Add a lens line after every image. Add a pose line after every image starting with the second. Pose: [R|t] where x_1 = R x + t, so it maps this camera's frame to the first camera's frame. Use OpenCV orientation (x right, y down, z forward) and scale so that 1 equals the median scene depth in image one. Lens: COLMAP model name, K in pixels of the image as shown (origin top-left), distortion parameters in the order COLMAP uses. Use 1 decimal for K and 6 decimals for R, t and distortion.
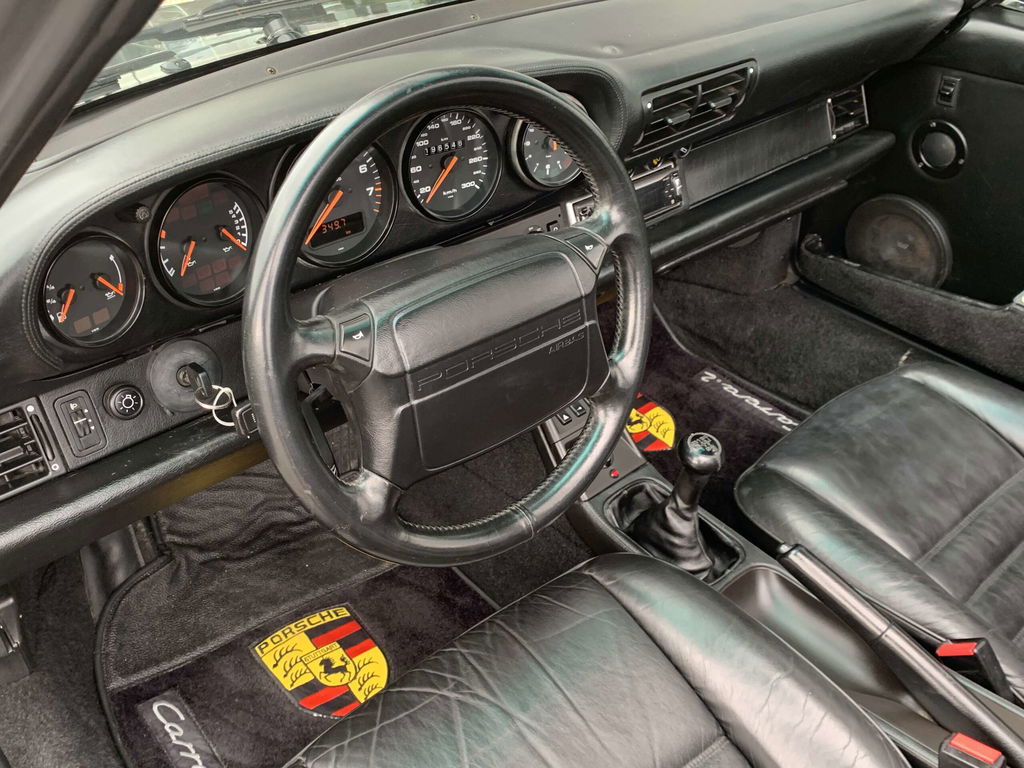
lens RADIAL K [[999.1, 0, 513.2], [0, 999.1, 383.2], [0, 0, 1]] dist [0.032114, 0.000000]
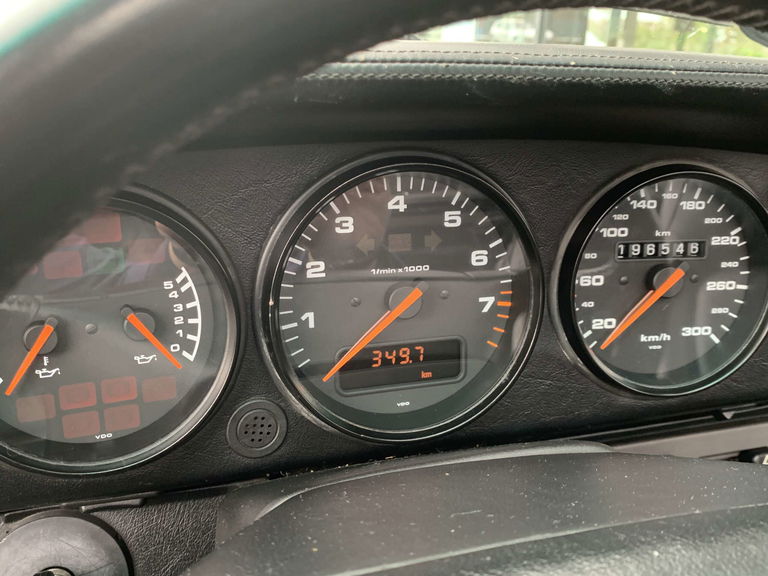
lens RADIAL K [[749.4, 0, 382.9], [0, 749.4, 289.9], [0, 0, 1]] dist [0.032114, 0.000000]
pose [[0.900975, 0.152571, -0.406160, -0.037483], [-0.251228, 0.946684, -0.201679, -0.106154], [0.353735, 0.283746, 0.891268, 0.623909]]
